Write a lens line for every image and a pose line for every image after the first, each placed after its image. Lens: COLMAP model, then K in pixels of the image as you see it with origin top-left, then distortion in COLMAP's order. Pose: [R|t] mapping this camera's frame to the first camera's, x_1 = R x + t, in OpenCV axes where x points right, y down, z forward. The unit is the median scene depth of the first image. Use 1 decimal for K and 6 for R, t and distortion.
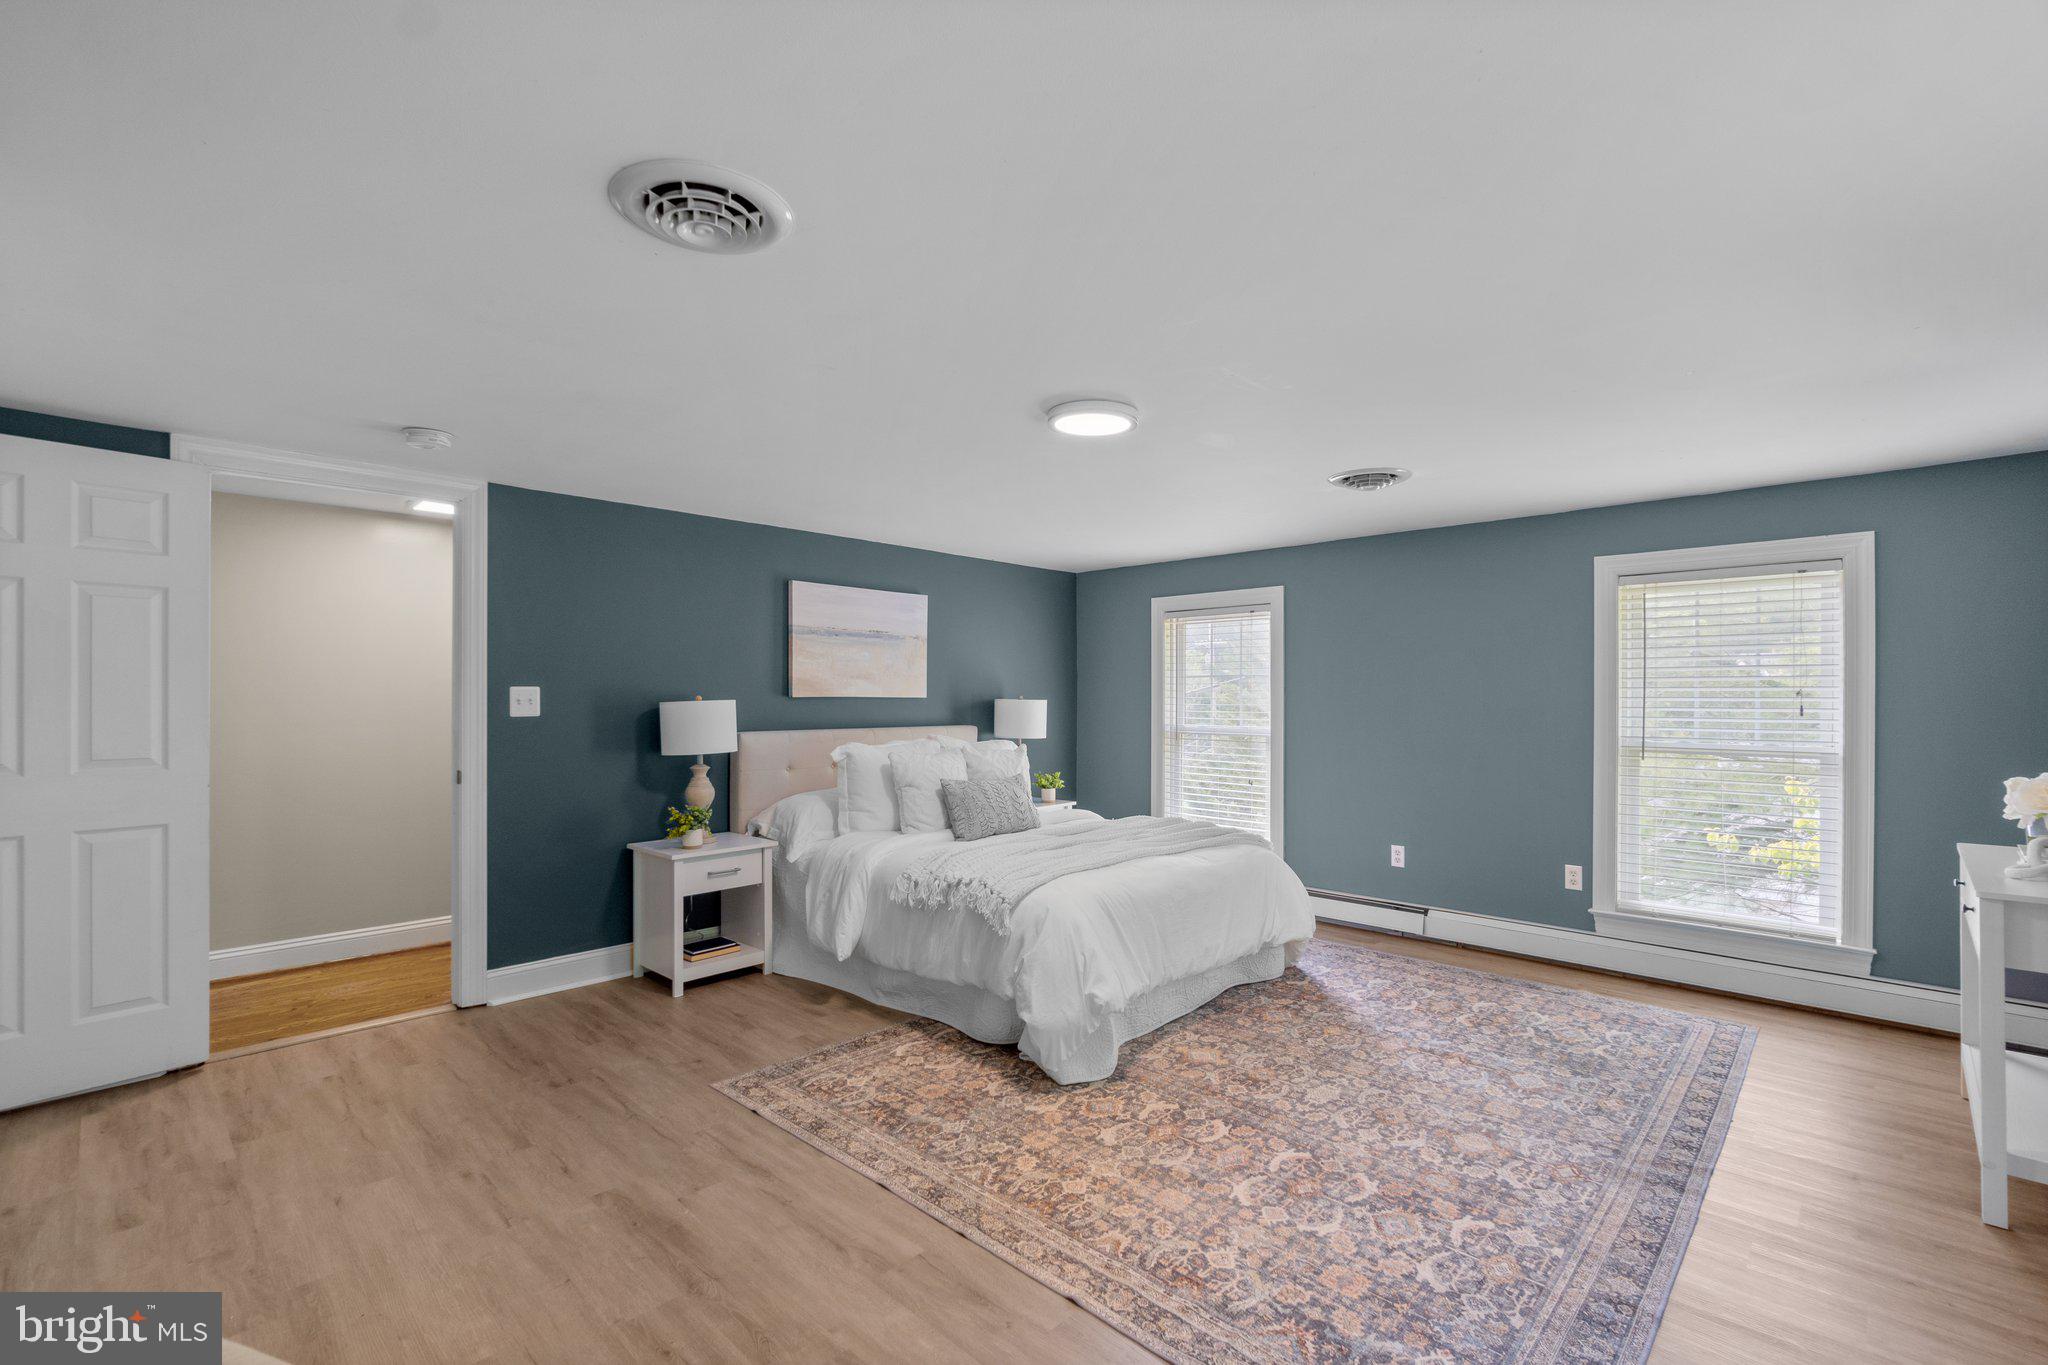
lens RADIAL K [[905.9, 0, 1018.5], [0, 905.9, 699.2], [0, 0, 1]] dist [-0.004978, 0.001395]
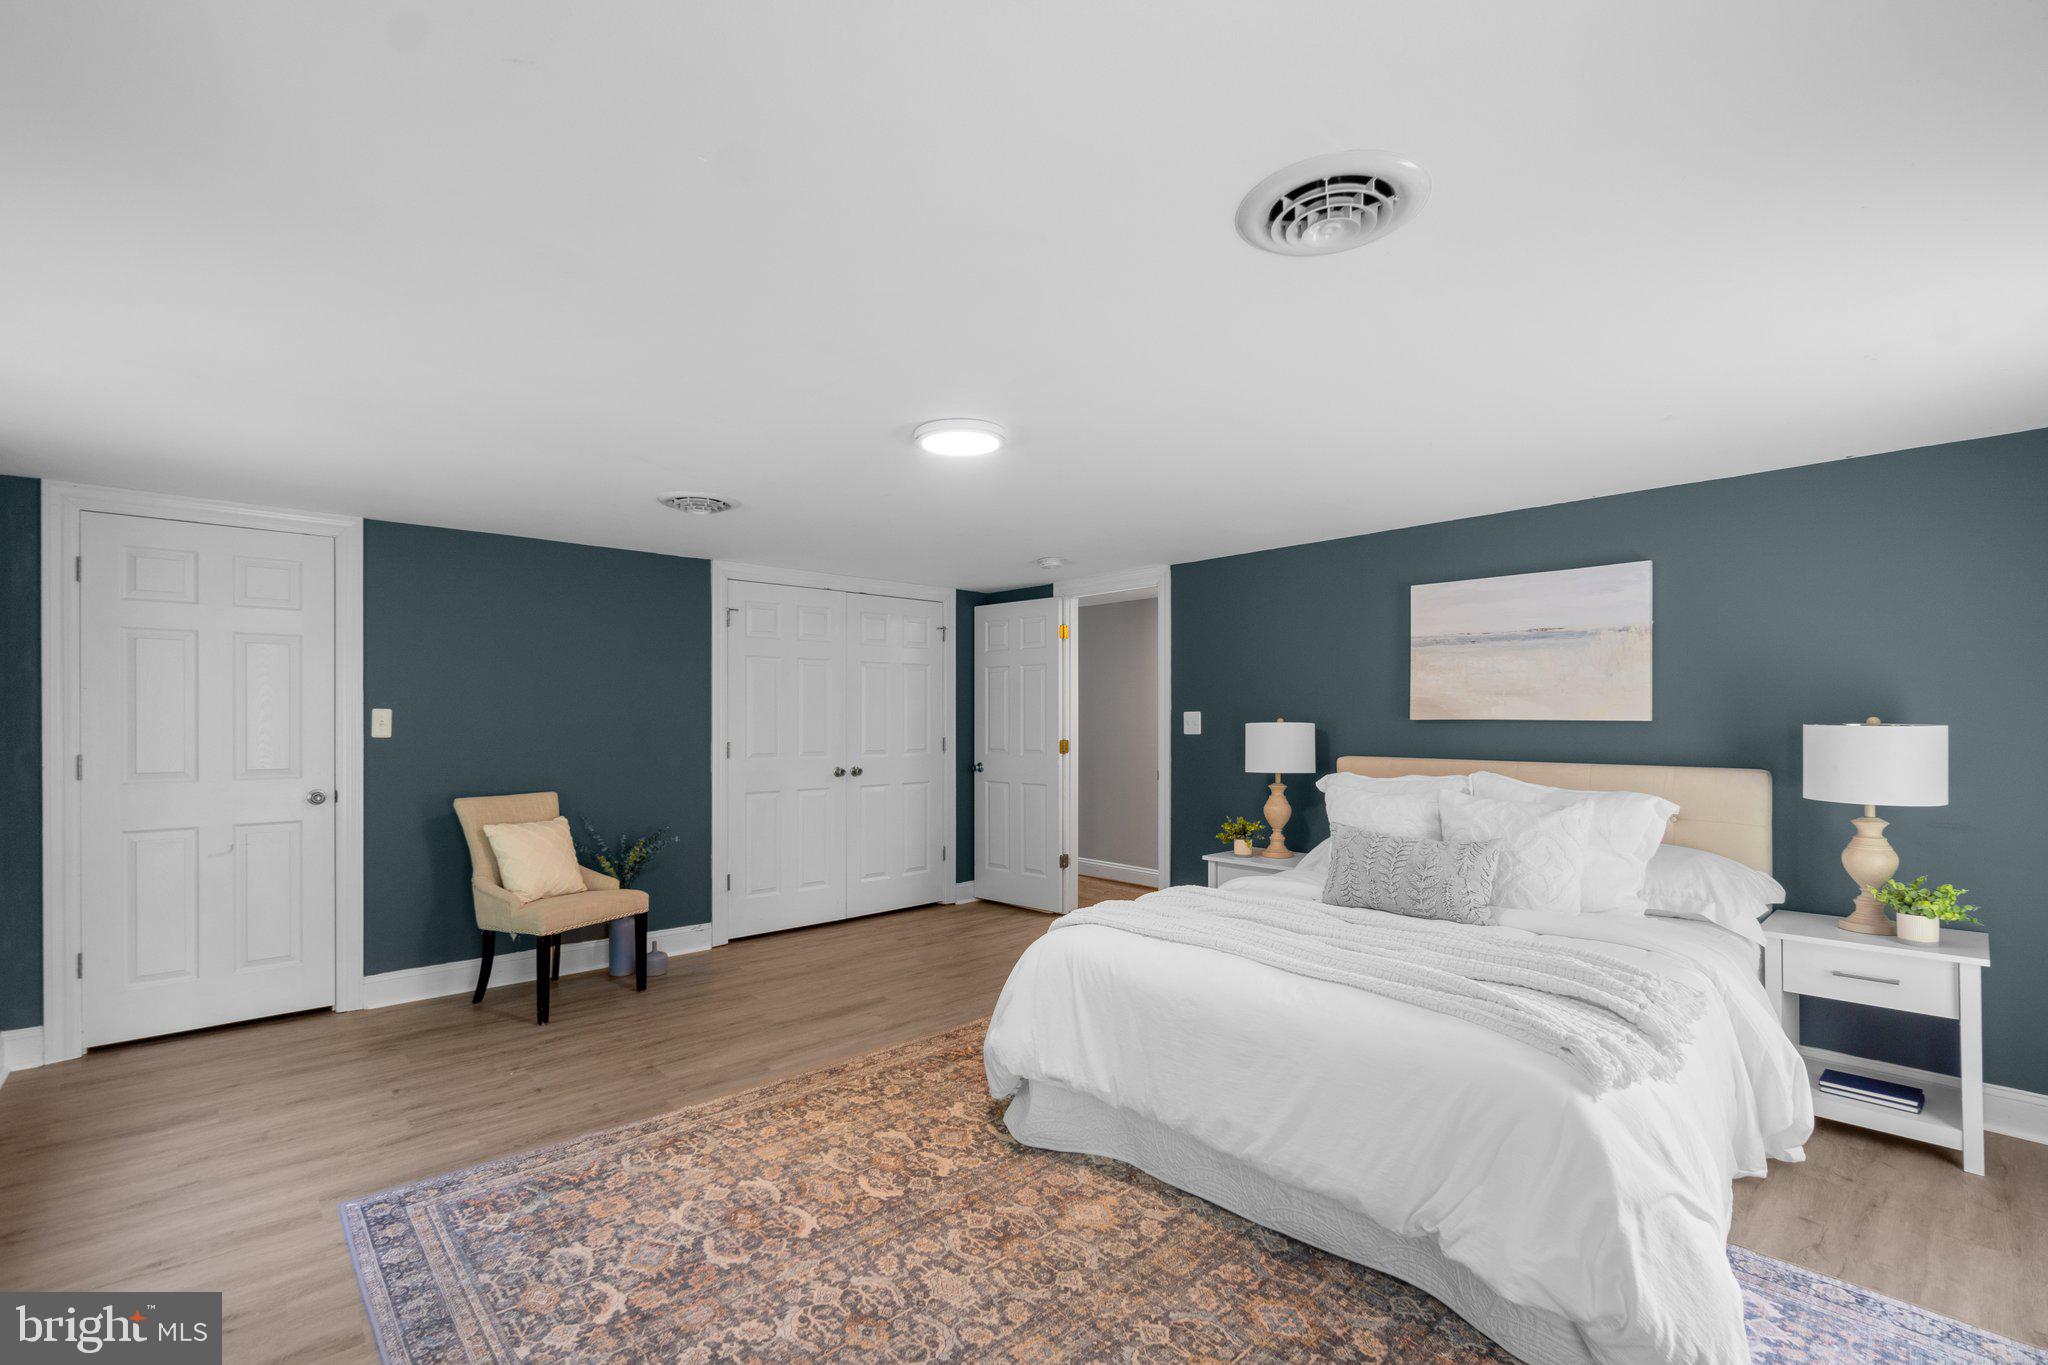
lens RADIAL K [[885.8, 0, 1011.3], [0, 885.8, 718.9], [0, 0, 1]] dist [-0.002634, -0.000399]
pose [[-0.065385, -0.002186, -0.997858, 1.040777], [-0.003036, 0.999993, -0.001992, -0.000595], [0.997855, 0.002899, -0.065391, 1.117852]]
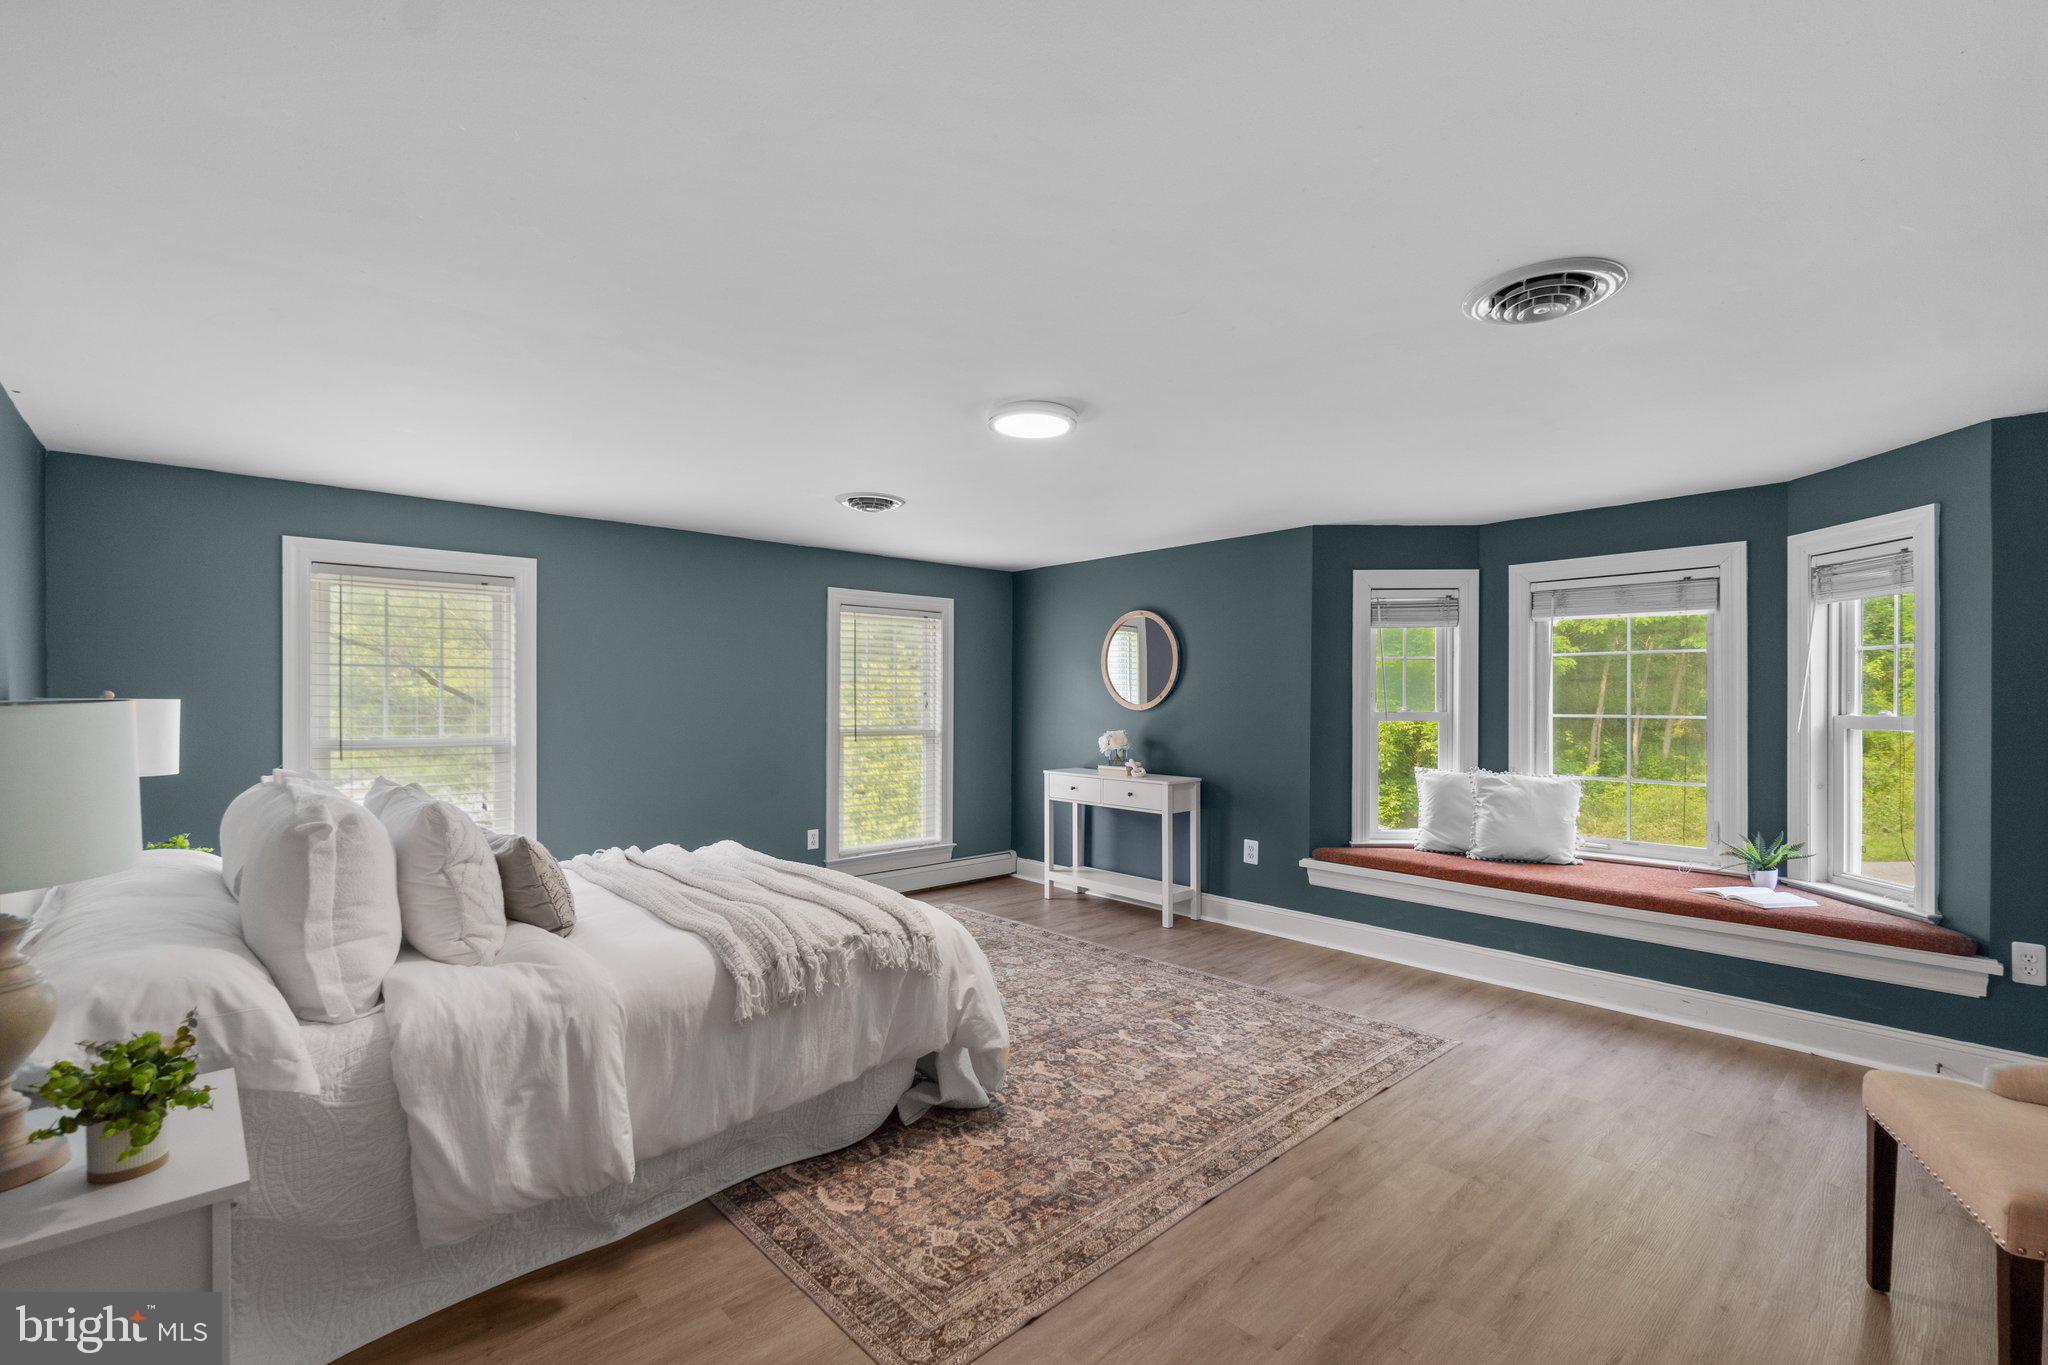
lens RADIAL K [[907.3, 0, 1027.5], [0, 907.3, 701.6], [0, 0, 1]] dist [-0.004807, -0.000025]
pose [[0.050957, -0.005714, 0.998684, -0.934656], [0.001976, 0.999982, 0.005621, -0.000602], [-0.998699, 0.001687, 0.050968, 0.952002]]
